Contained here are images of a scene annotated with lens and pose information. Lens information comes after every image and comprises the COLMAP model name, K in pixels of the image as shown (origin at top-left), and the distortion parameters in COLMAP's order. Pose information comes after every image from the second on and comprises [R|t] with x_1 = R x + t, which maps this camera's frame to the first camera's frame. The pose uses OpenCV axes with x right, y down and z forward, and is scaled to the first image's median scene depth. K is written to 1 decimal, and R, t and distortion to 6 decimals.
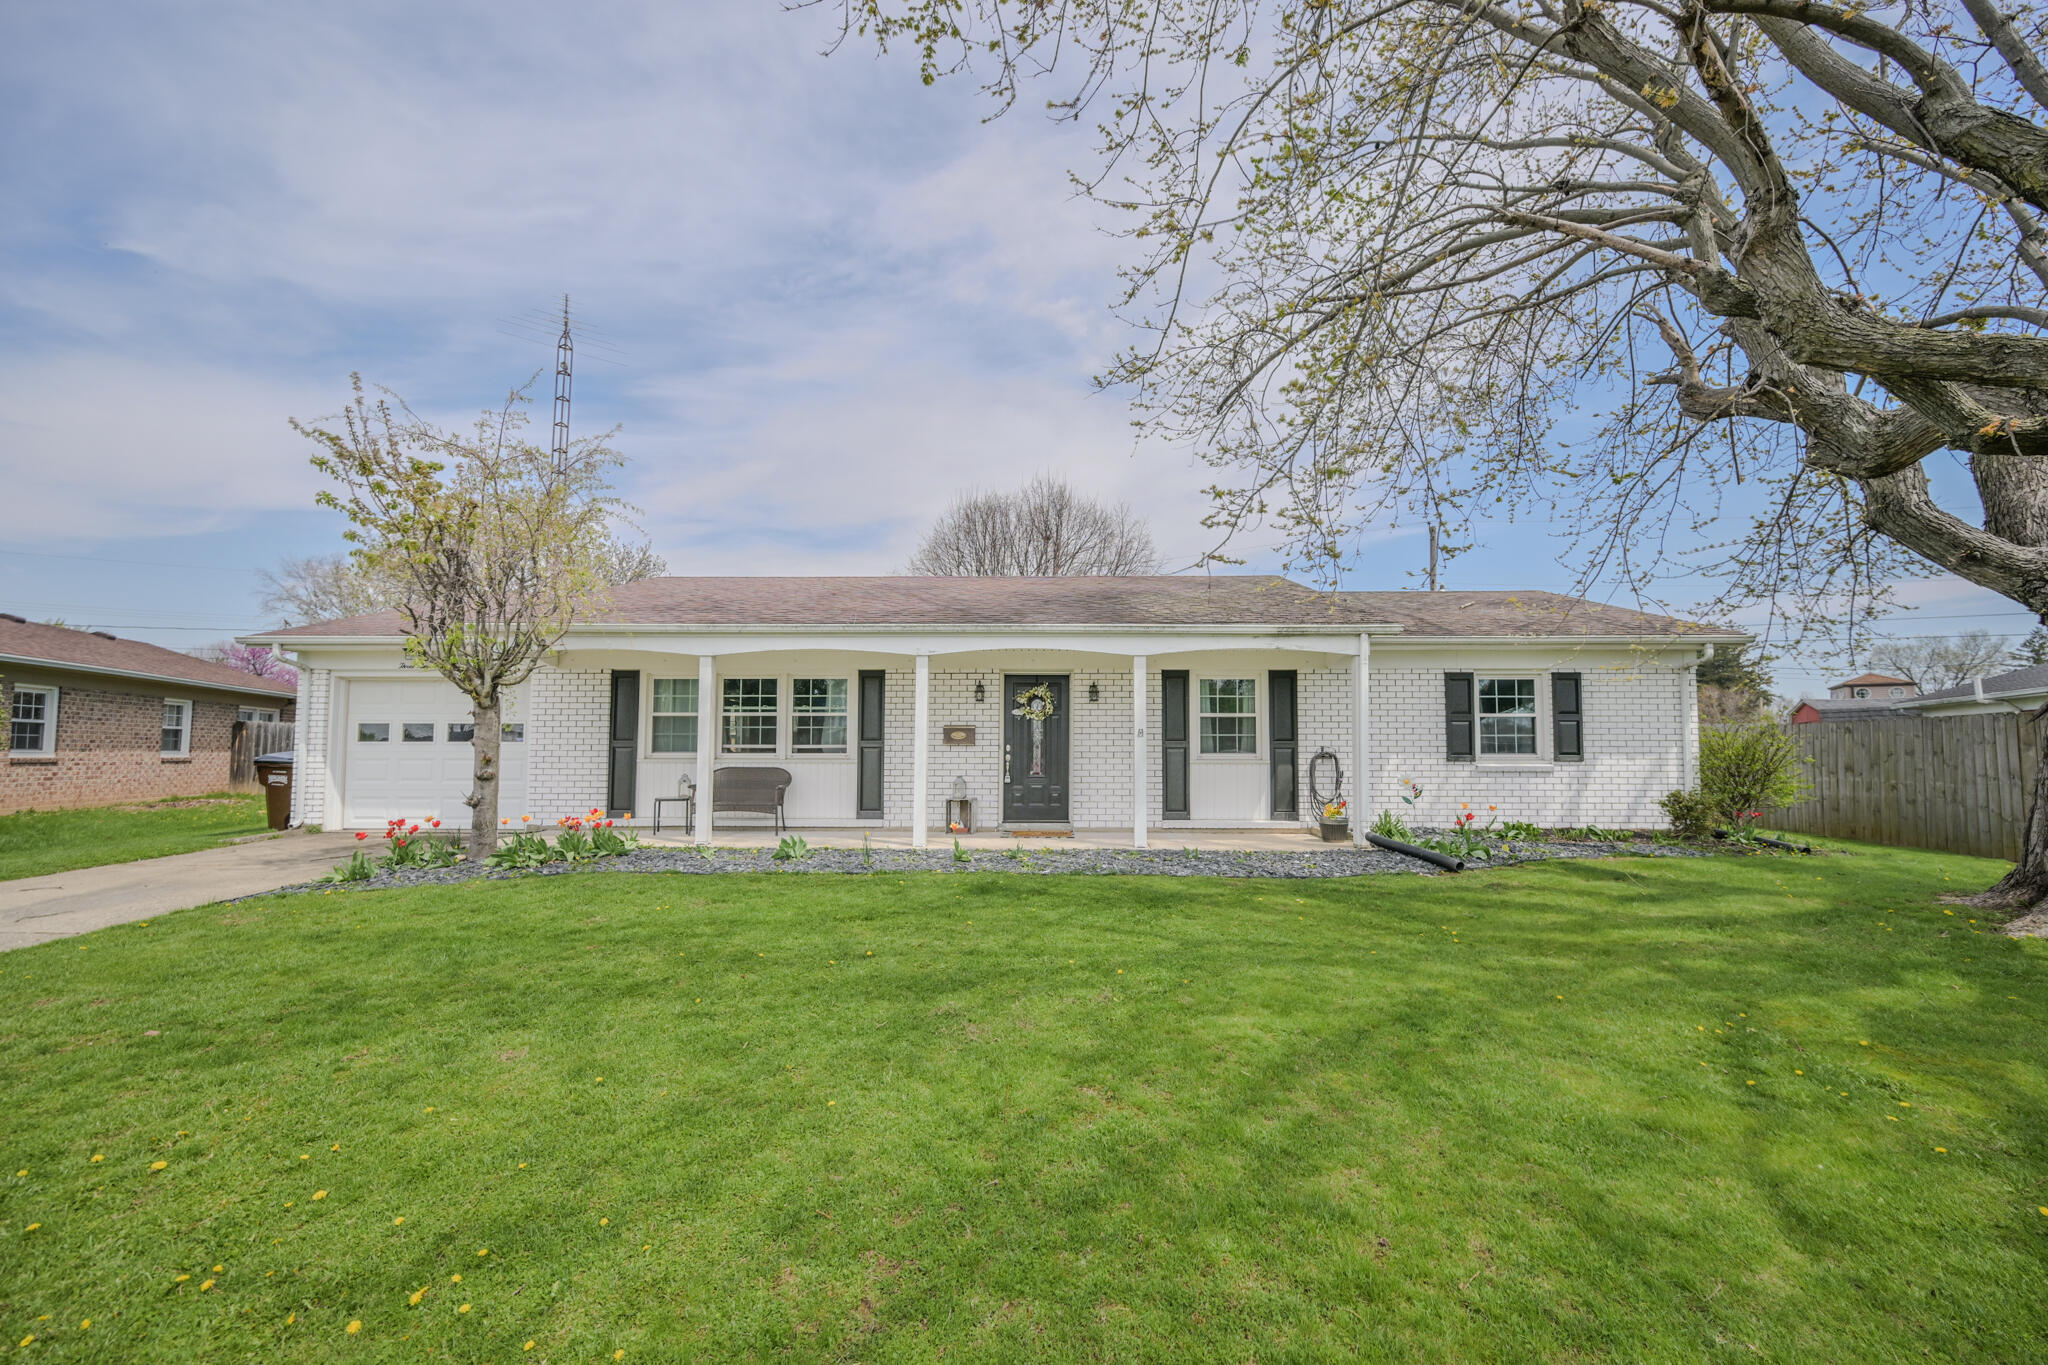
lens RADIAL K [[813.4, 0, 1028.4], [0, 813.4, 688.7], [0, 0, 1]] dist [0.001144, -0.000334]
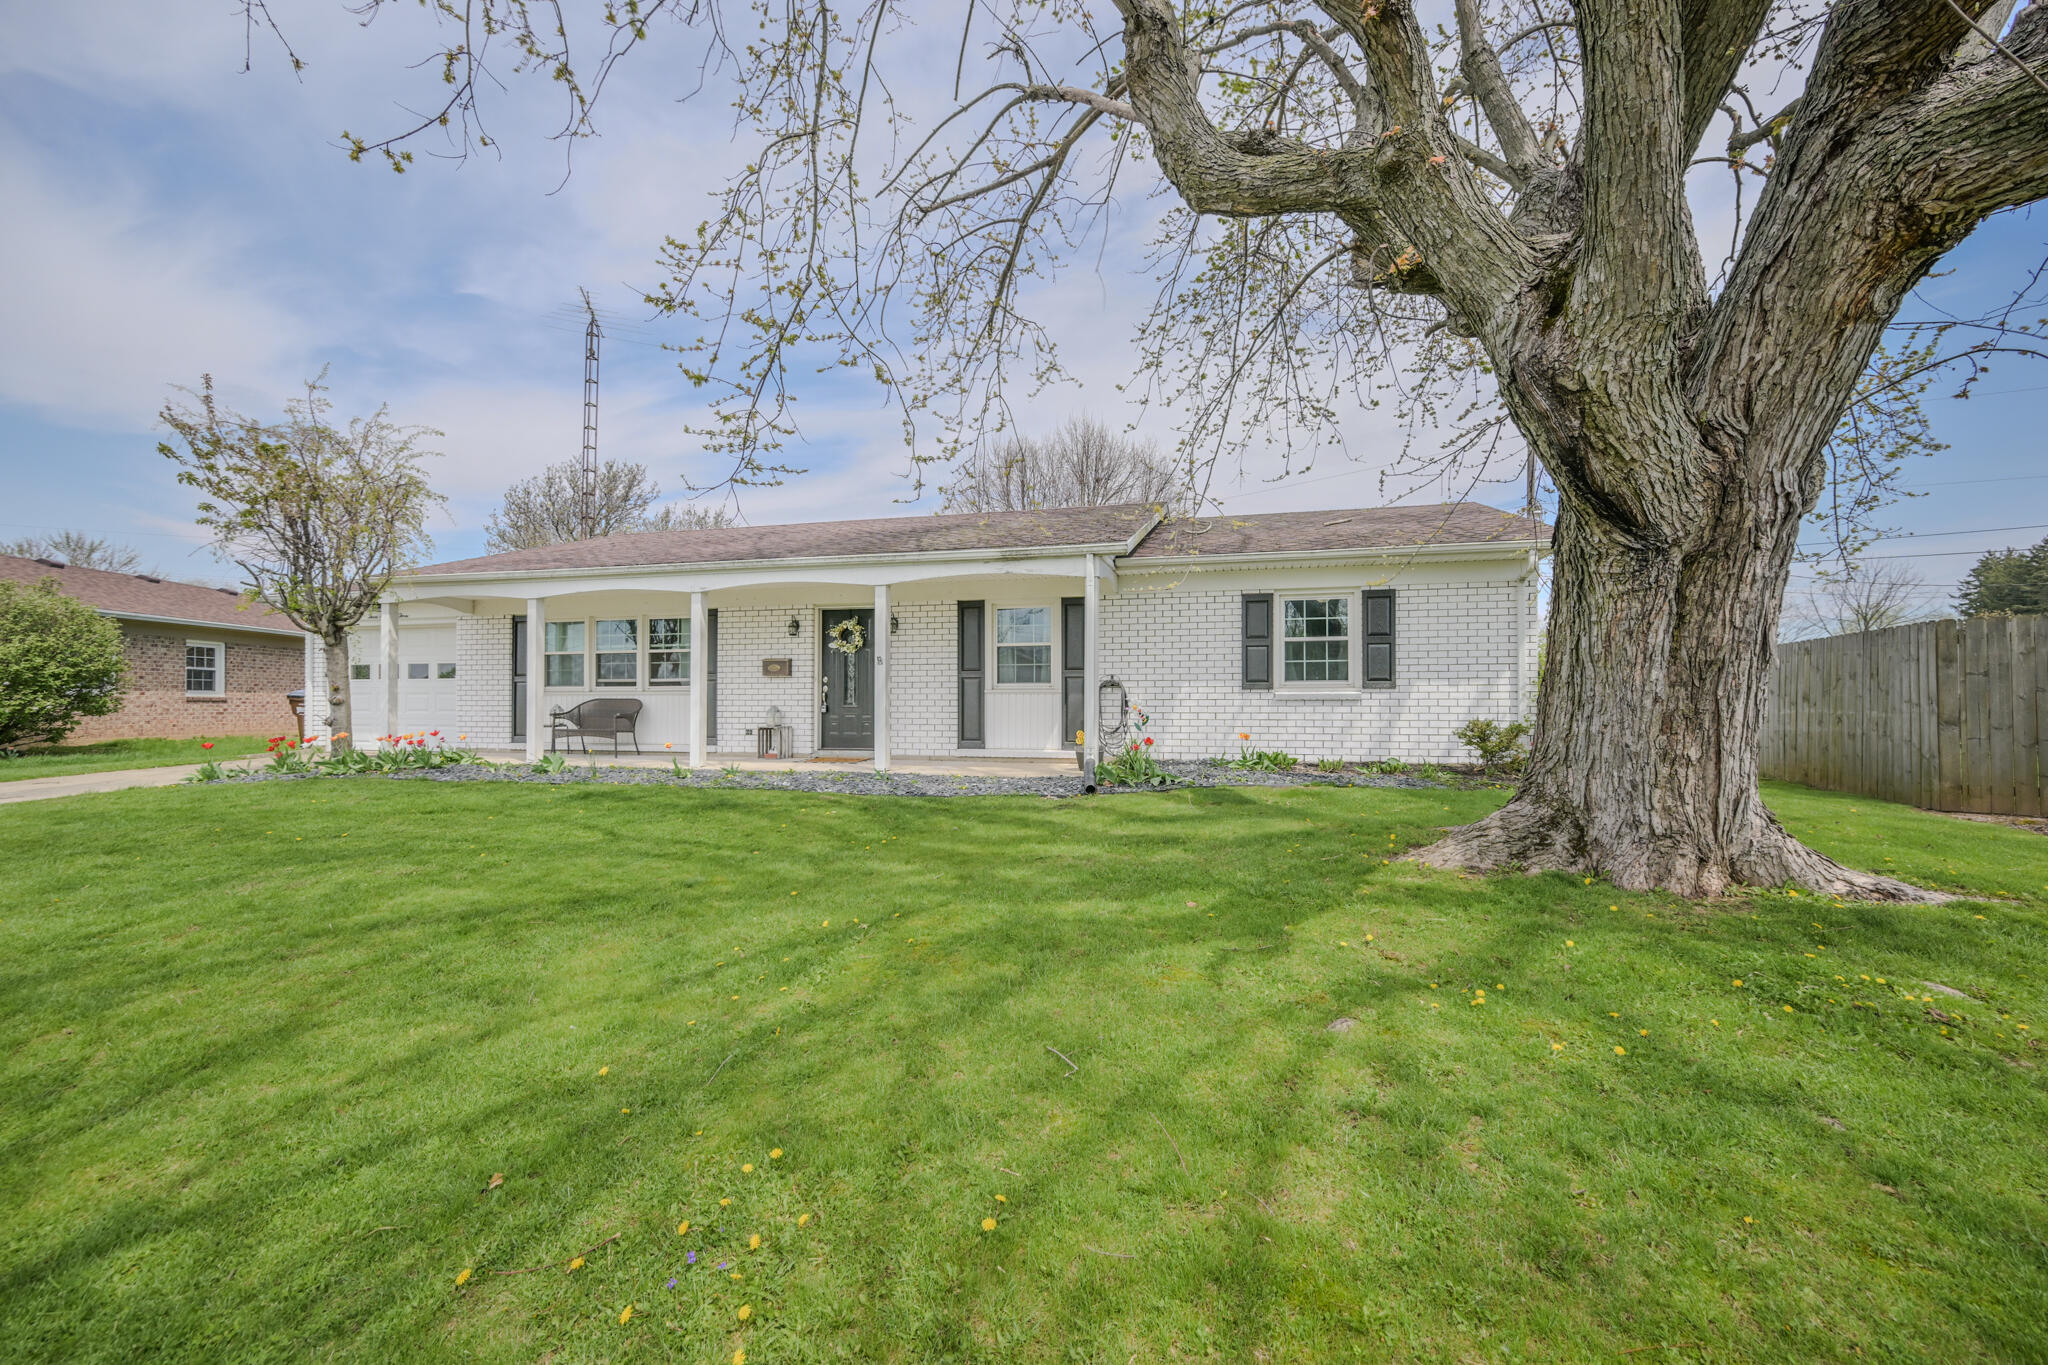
lens RADIAL K [[813.4, 0, 1040.7], [0, 813.4, 670.7], [0, 0, 1]] dist [0.001144, -0.000334]
pose [[0.973939, -0.011068, -0.226541, 0.494884], [0.019394, 0.999214, 0.034558, 0.030863], [0.225981, -0.038051, 0.973388, 0.039855]]
